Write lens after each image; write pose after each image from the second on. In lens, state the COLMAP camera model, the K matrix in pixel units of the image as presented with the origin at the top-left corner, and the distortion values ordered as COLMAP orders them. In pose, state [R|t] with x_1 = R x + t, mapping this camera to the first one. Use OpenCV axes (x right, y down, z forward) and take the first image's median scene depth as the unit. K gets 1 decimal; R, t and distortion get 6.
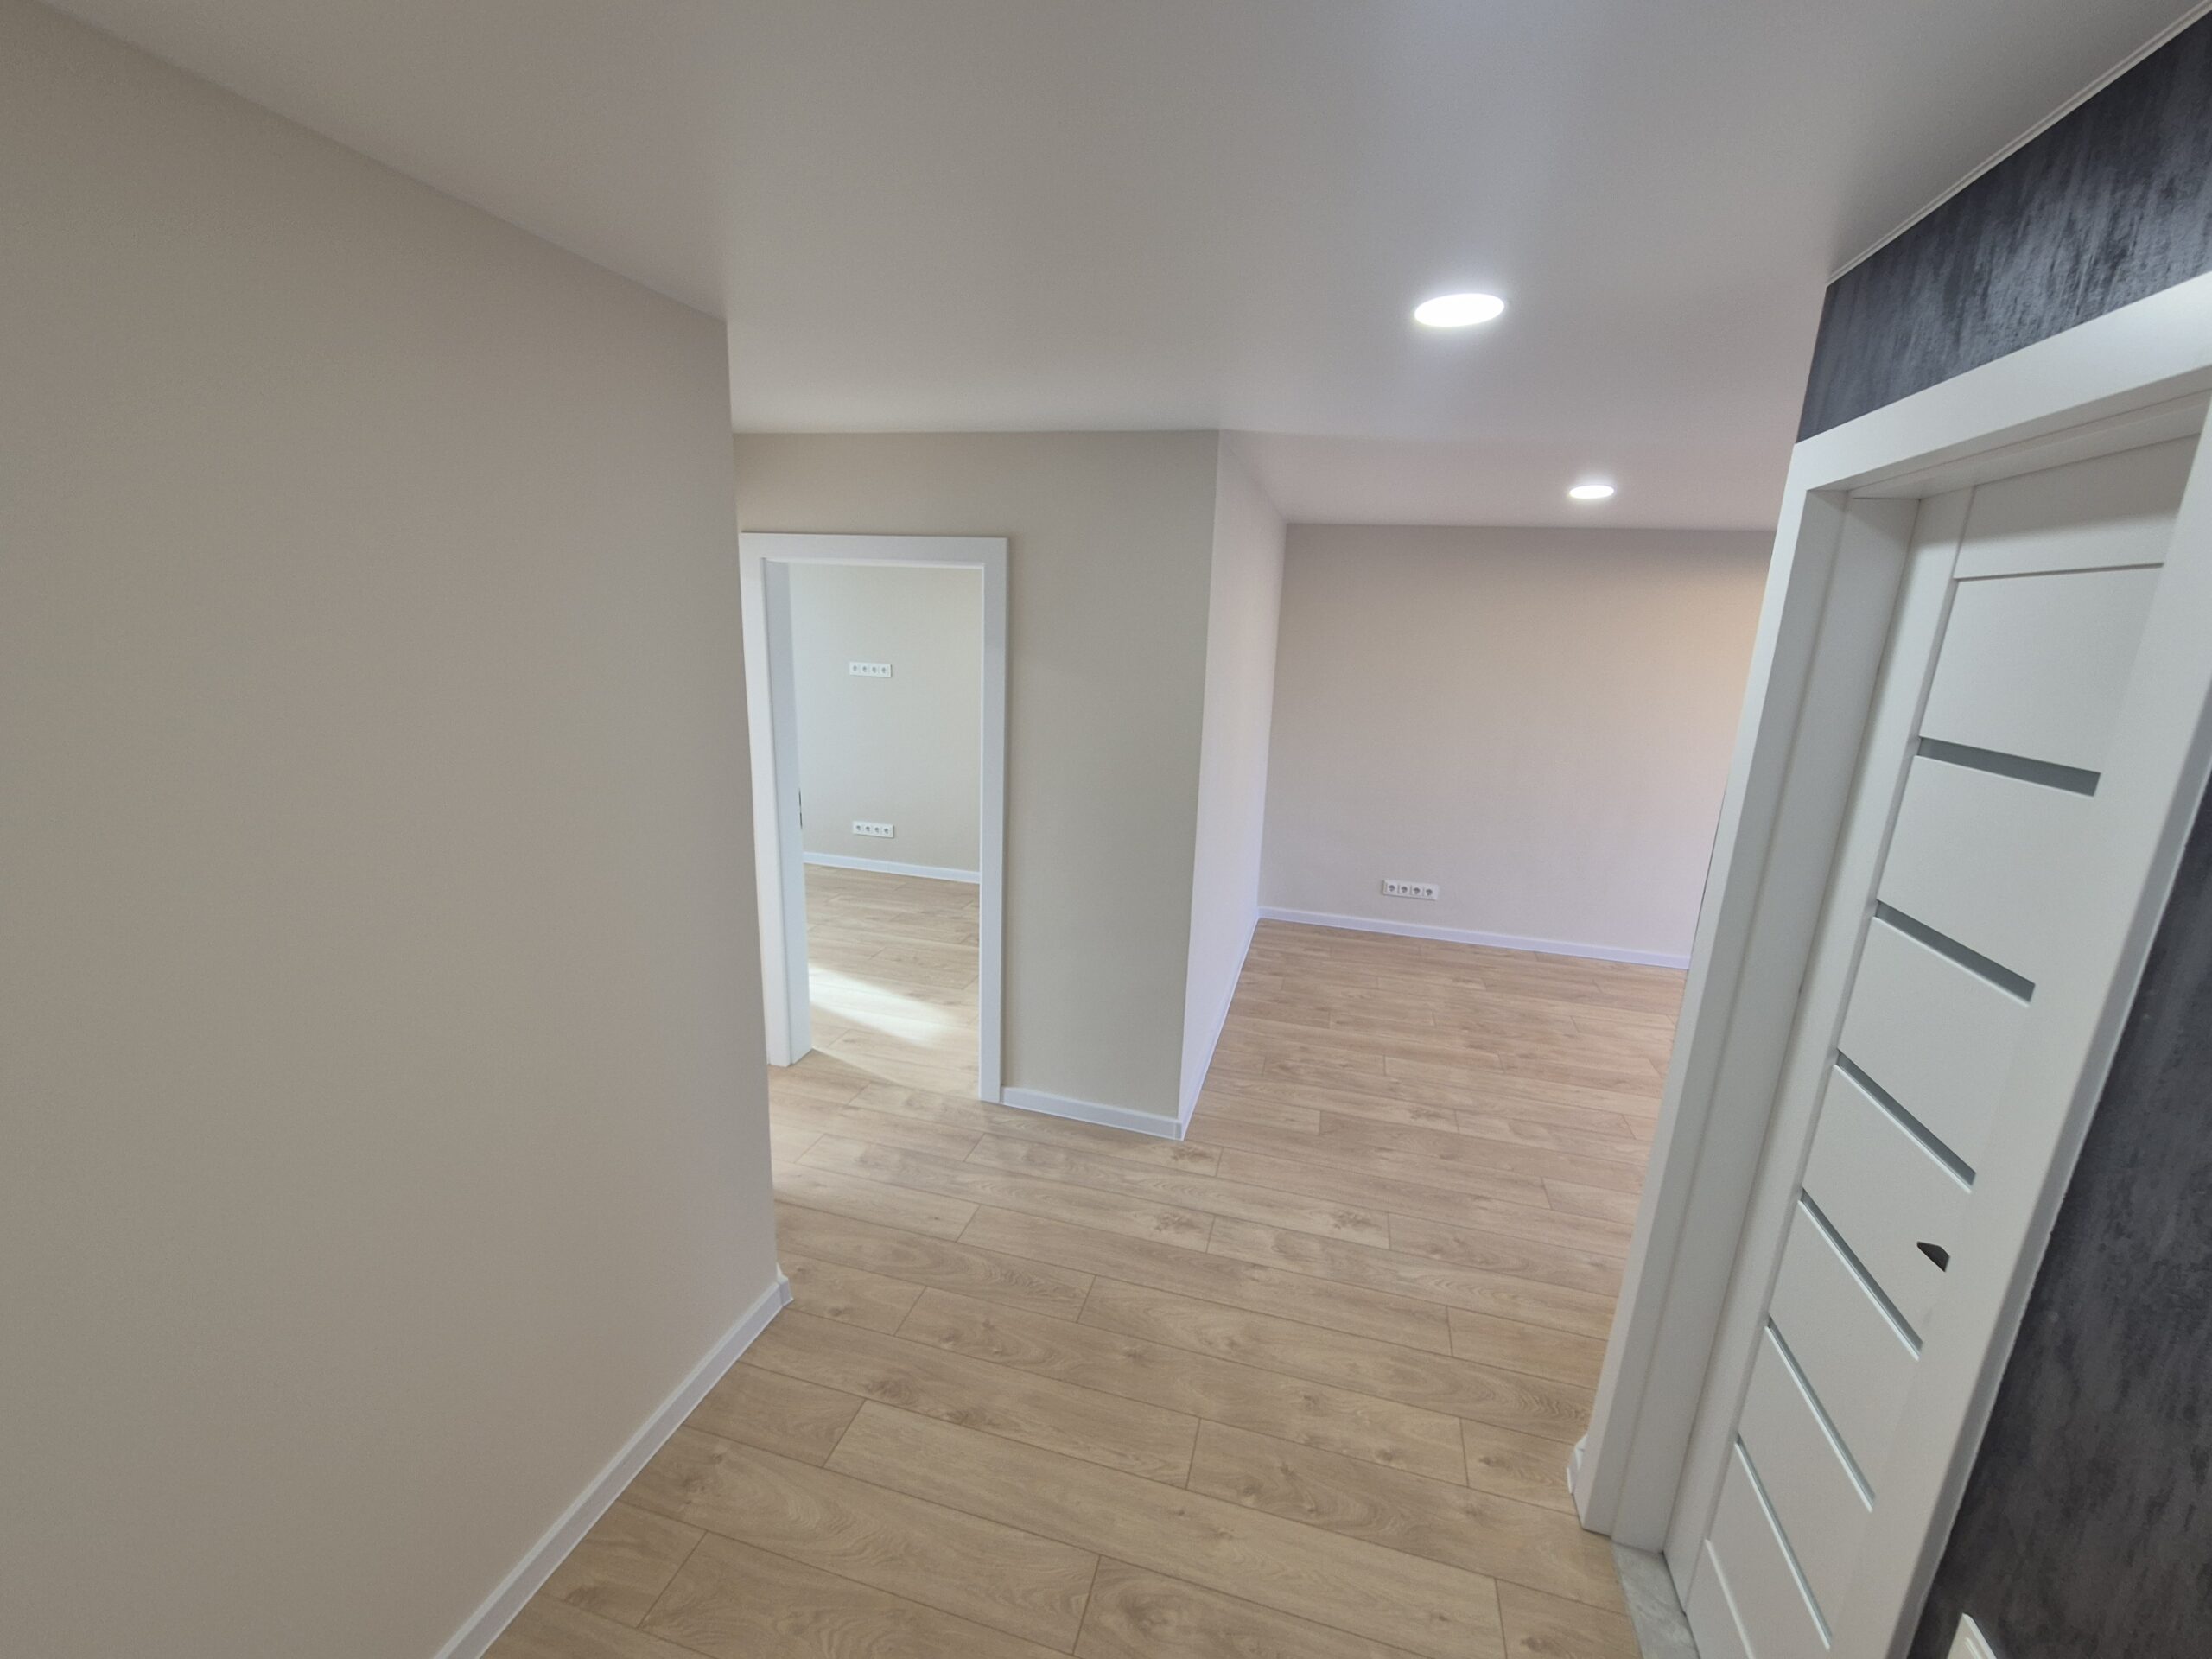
lens RADIAL K [[908.5, 0, 1097.3], [0, 908.5, 831.6], [0, 0, 1]] dist [-0.004291, 0.002942]
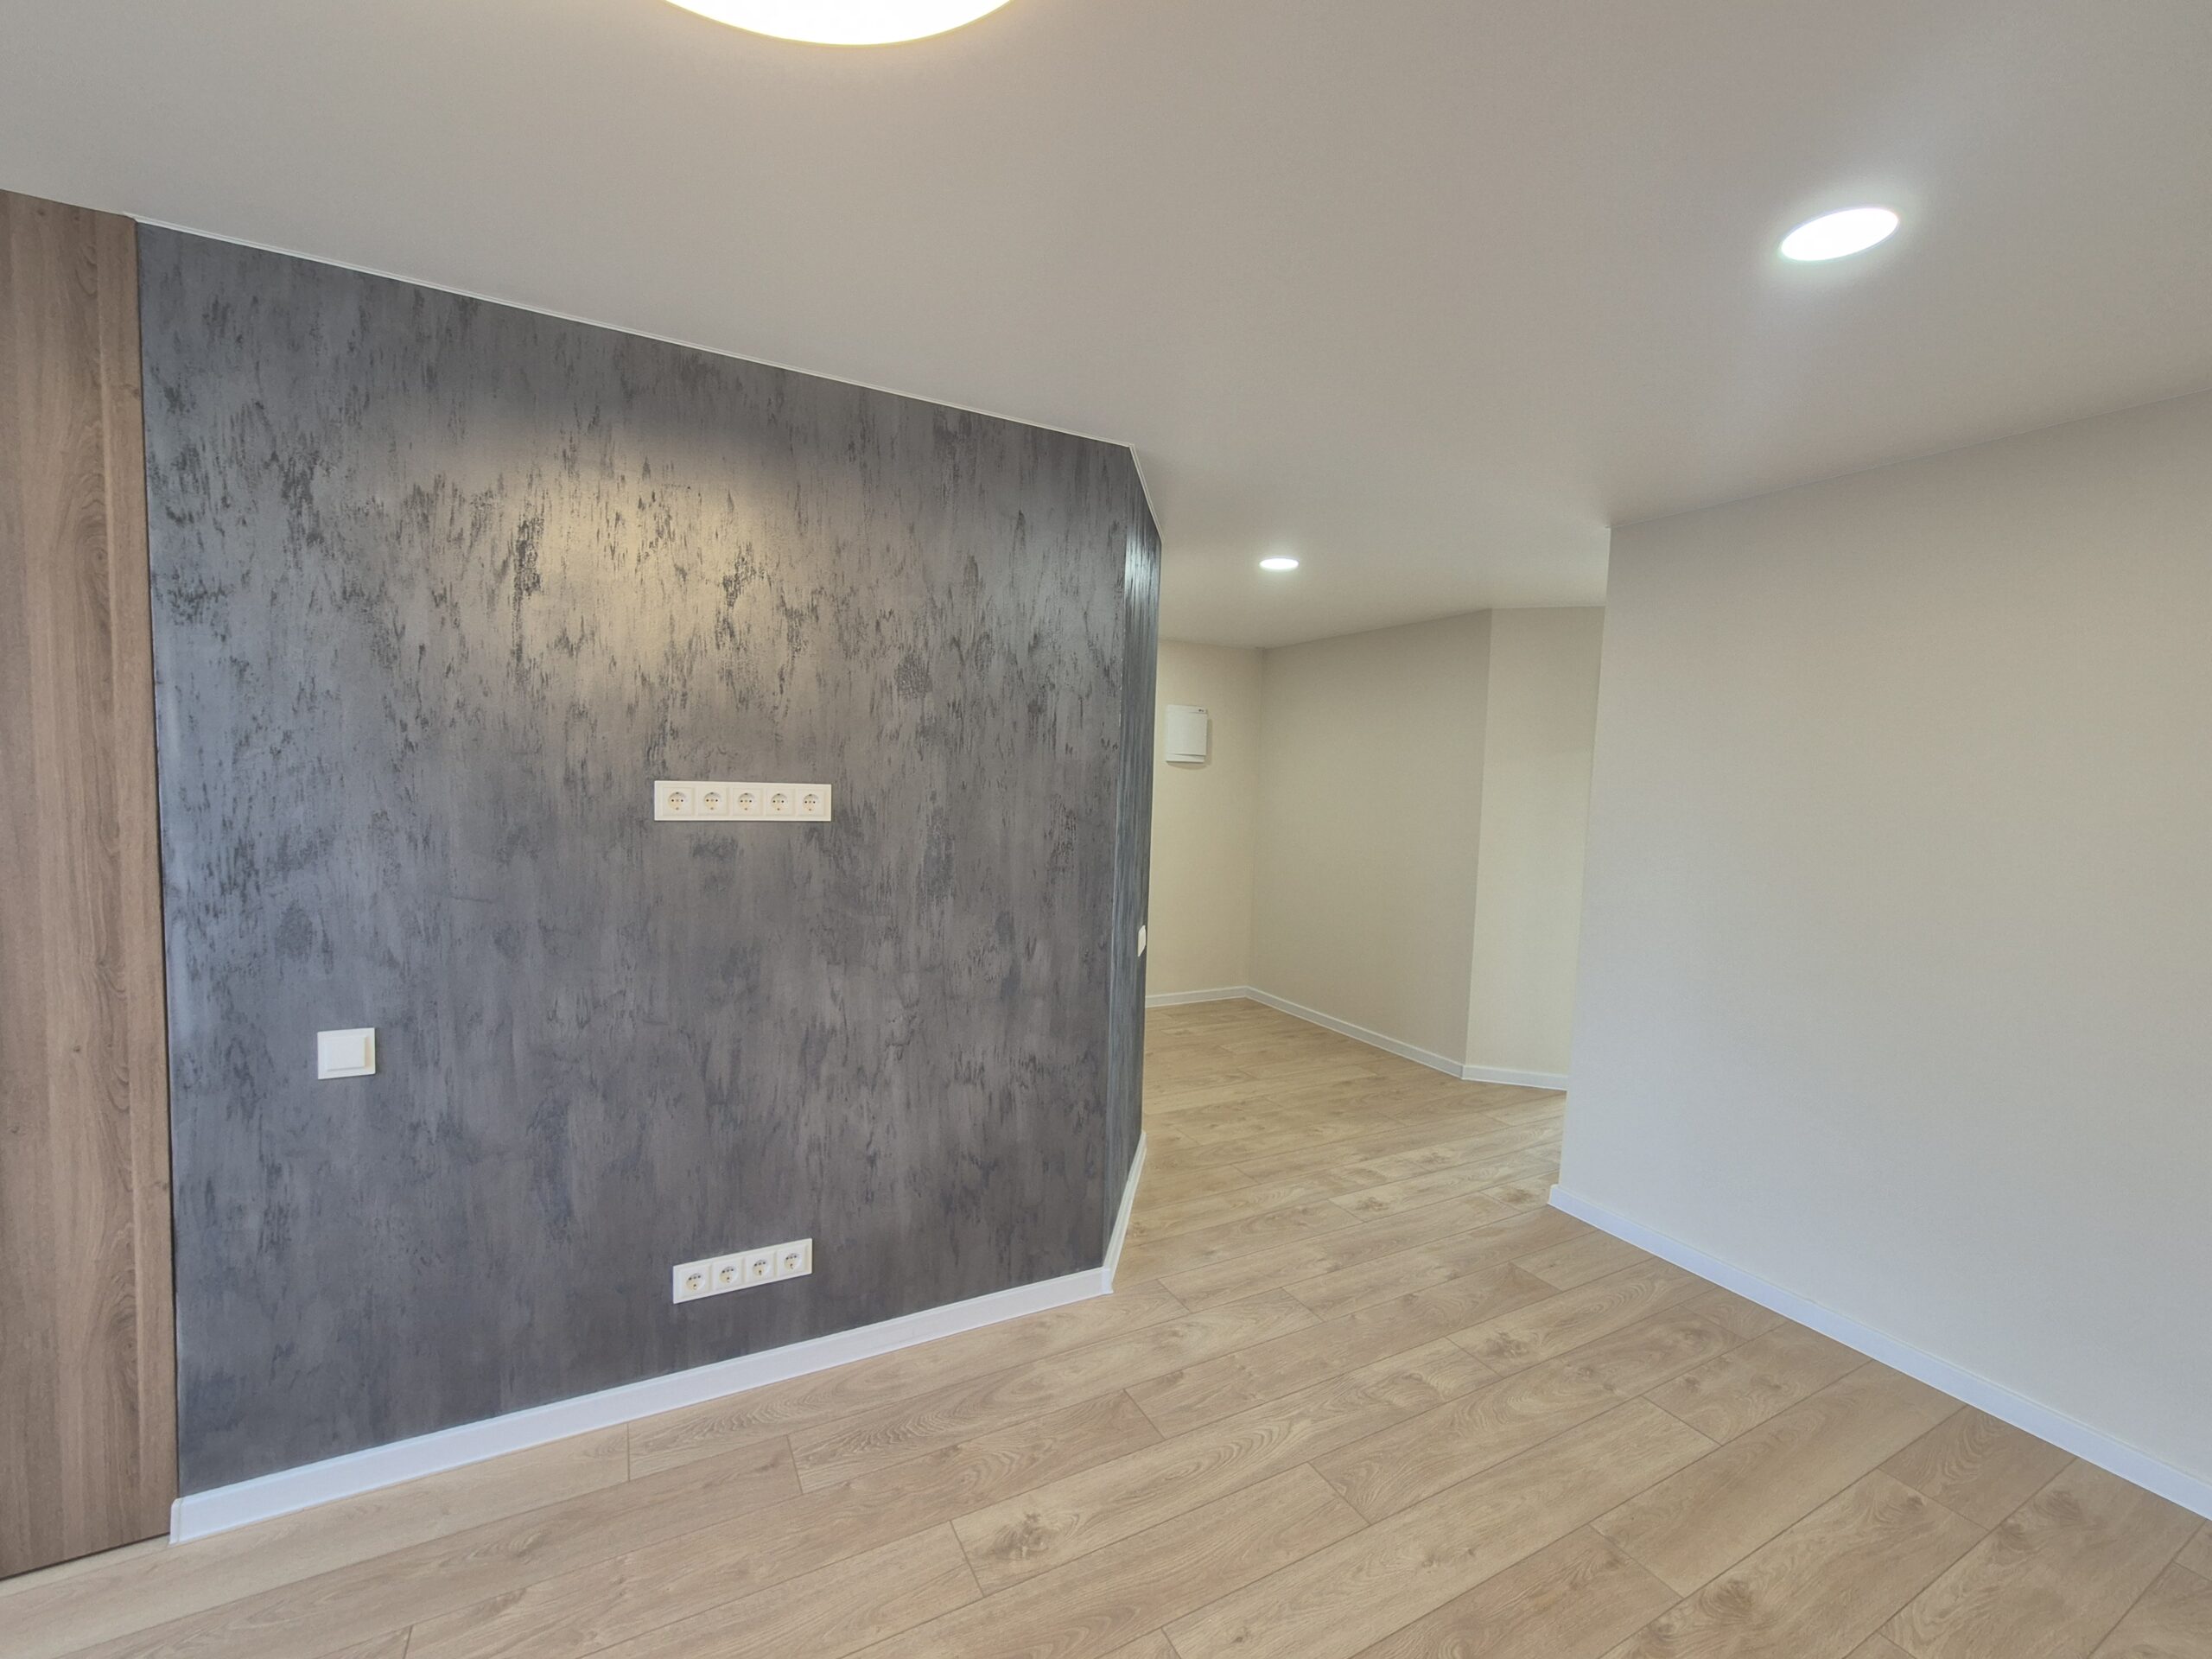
lens RADIAL K [[908.5, 0, 1099.1], [0, 908.5, 837.5], [0, 0, 1]] dist [-0.004291, 0.002942]
pose [[-0.720845, -0.018237, -0.692856, 1.367051], [-0.219904, 0.954022, 0.203677, -0.165155], [0.657286, 0.299181, -0.691712, 1.484699]]
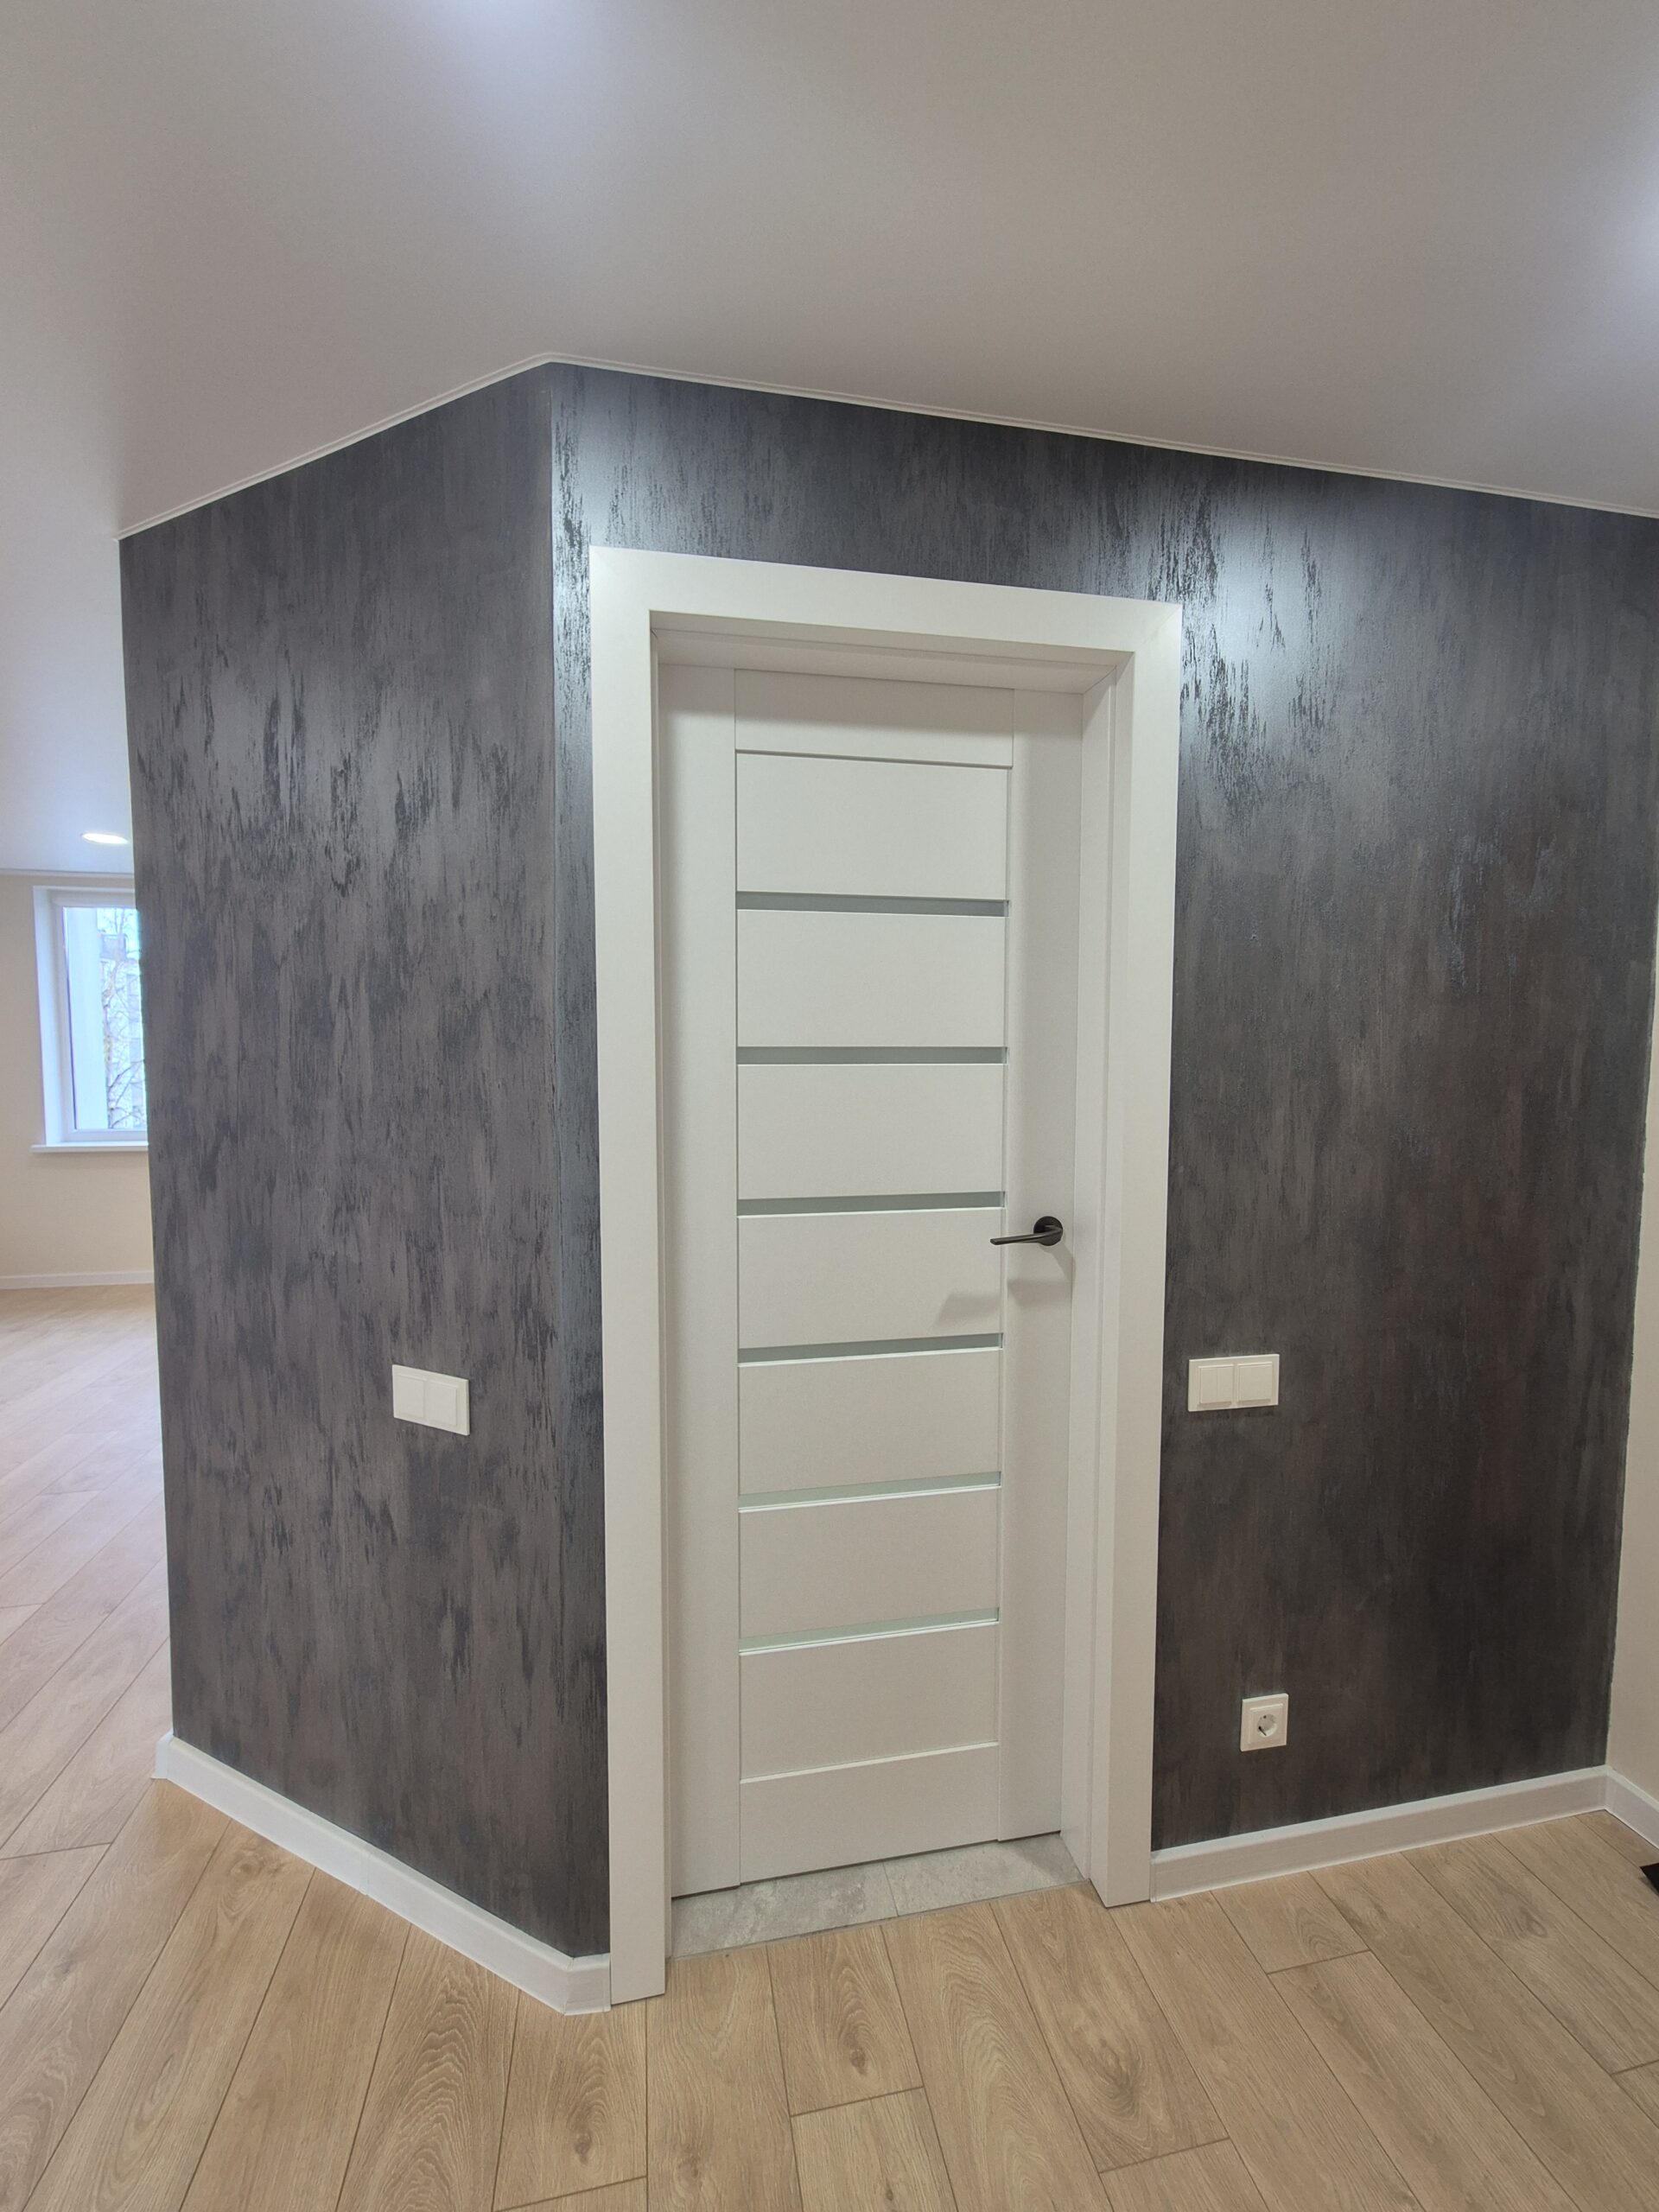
lens RADIAL K [[908.5, 0, 825.3], [0, 908.5, 1098.9], [0, 0, 1]] dist [-0.004291, 0.002942]
pose [[-0.456043, -0.098368, 0.884505, -0.068541], [0.185624, 0.961500, 0.202637, -0.032342], [-0.870384, 0.256597, -0.420226, 0.702813]]
